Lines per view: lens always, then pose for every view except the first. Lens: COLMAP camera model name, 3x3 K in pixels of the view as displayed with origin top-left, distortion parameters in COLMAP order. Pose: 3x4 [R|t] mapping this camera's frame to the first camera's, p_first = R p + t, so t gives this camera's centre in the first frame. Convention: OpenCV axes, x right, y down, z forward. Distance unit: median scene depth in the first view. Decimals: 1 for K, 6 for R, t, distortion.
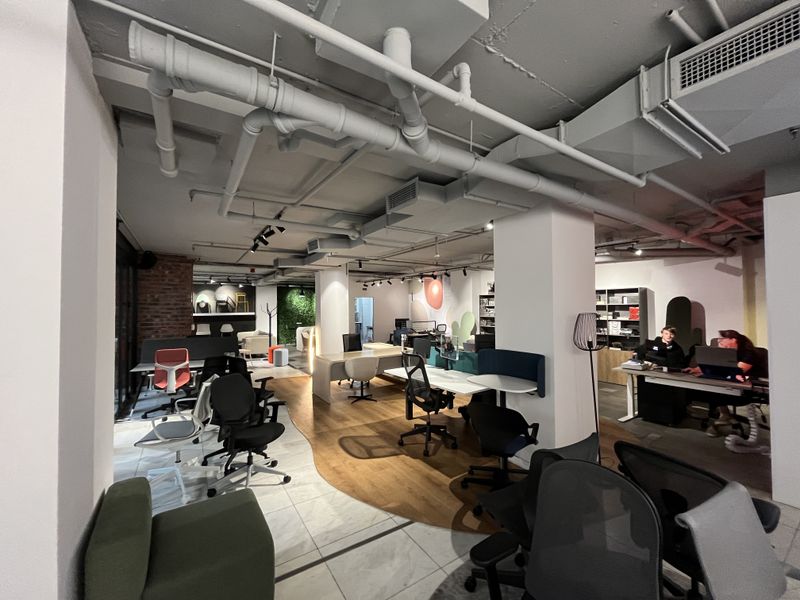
lens RADIAL K [[322.6, 0, 397.8], [0, 322.6, 299.9], [0, 0, 1]] dist [-0.003829, -0.000464]
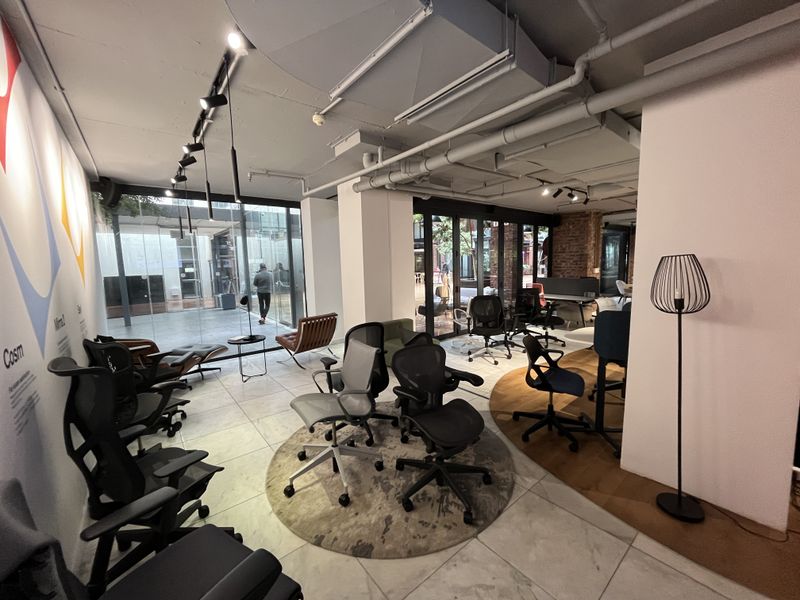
lens RADIAL K [[322.6, 0, 398.4], [0, 322.6, 299.5], [0, 0, 1]] dist [-0.003829, -0.000464]
pose [[0.102761, 0.114513, -0.988093, 1.279974], [0.052347, 0.991352, 0.120335, 0.025518], [0.993328, -0.064090, 0.095878, 0.419581]]
